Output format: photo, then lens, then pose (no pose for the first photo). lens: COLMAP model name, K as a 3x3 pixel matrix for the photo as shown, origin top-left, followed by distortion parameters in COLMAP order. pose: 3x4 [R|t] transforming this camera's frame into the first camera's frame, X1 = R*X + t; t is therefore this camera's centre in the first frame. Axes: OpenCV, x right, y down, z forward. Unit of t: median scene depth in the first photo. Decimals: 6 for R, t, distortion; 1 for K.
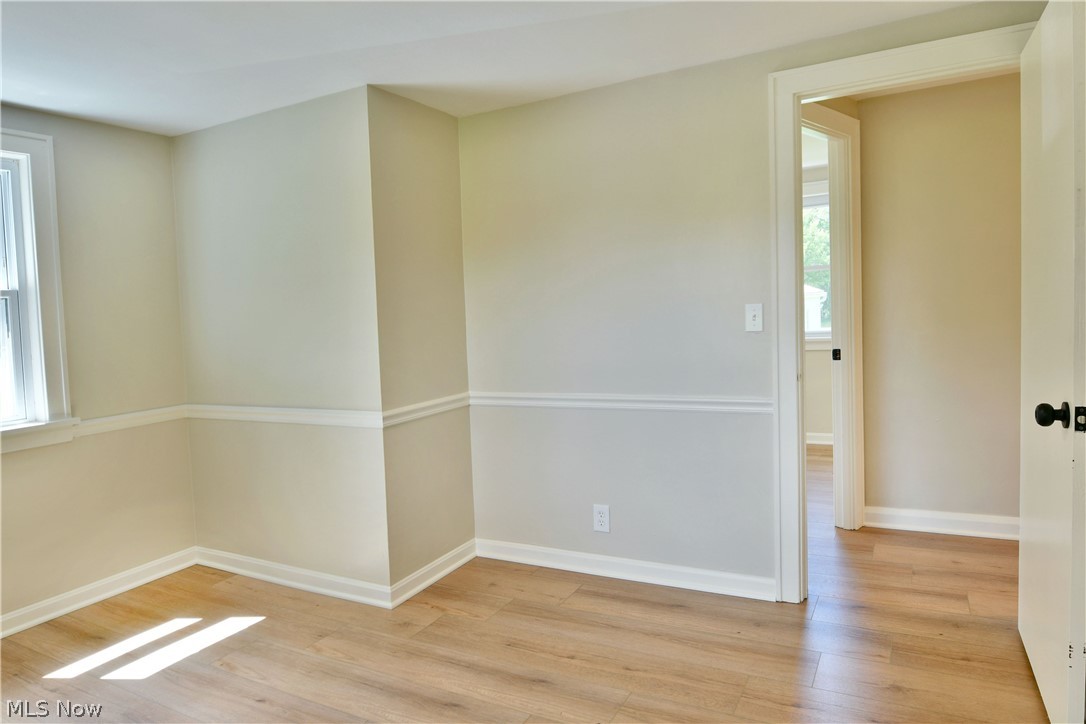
lens RADIAL K [[666.2, 0, 546.9], [0, 666.2, 340.6], [0, 0, 1]] dist [-0.002886, -0.003747]
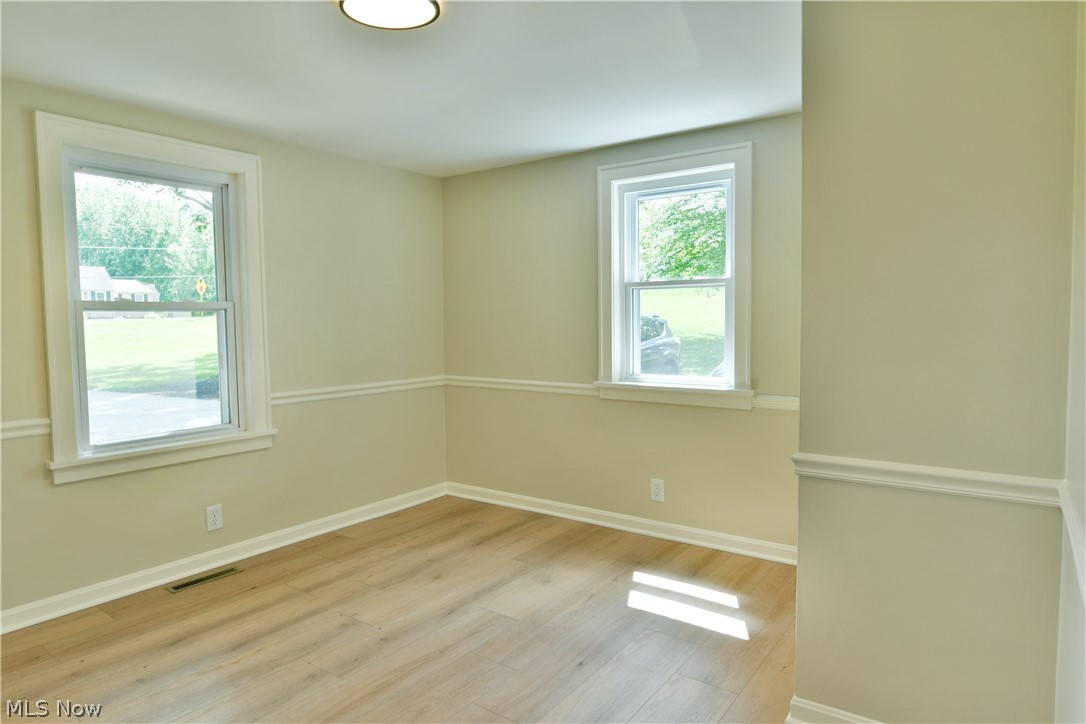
lens RADIAL K [[658.4, 0, 539.8], [0, 658.4, 359.2], [0, 0, 1]] dist [-0.013195, -0.004481]
pose [[-0.121650, 0.118793, -0.985439, 0.442430], [-0.033879, 0.991737, 0.123734, -0.064414], [0.991995, 0.048438, -0.116620, 0.793552]]
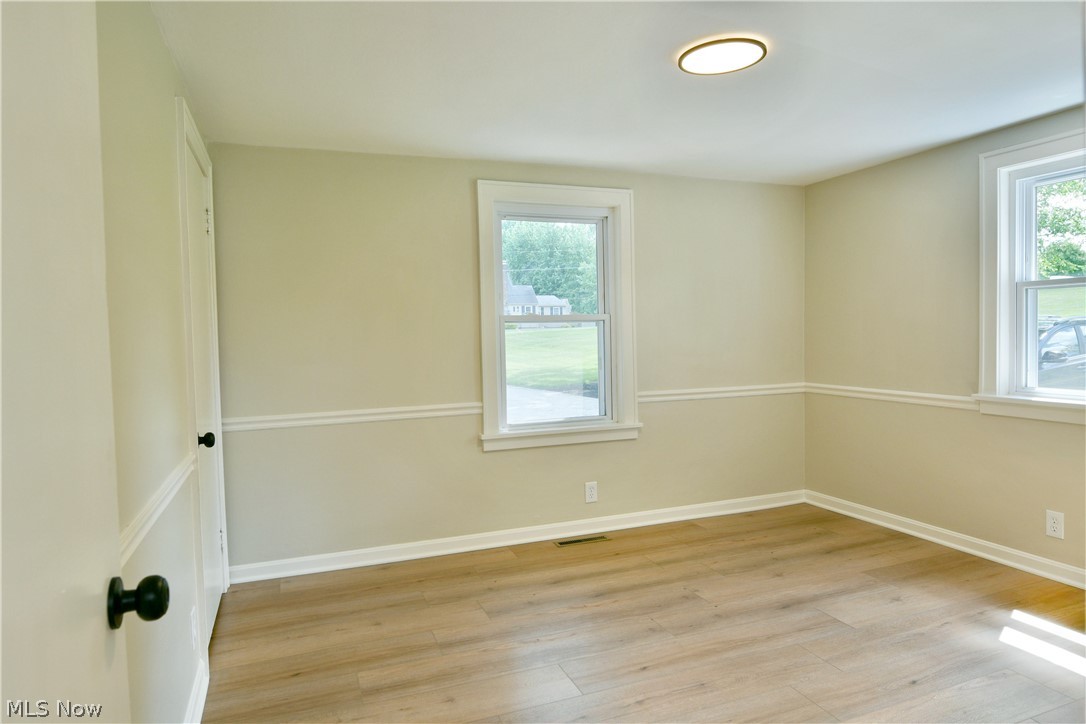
lens RADIAL K [[658.4, 0, 539.8], [0, 658.4, 359.2], [0, 0, 1]] dist [-0.013195, -0.004481]
pose [[-0.638489, 0.101098, -0.762962, 0.521691], [0.017922, 0.993019, 0.116585, -0.073504], [0.769423, 0.060764, -0.635843, 0.895936]]
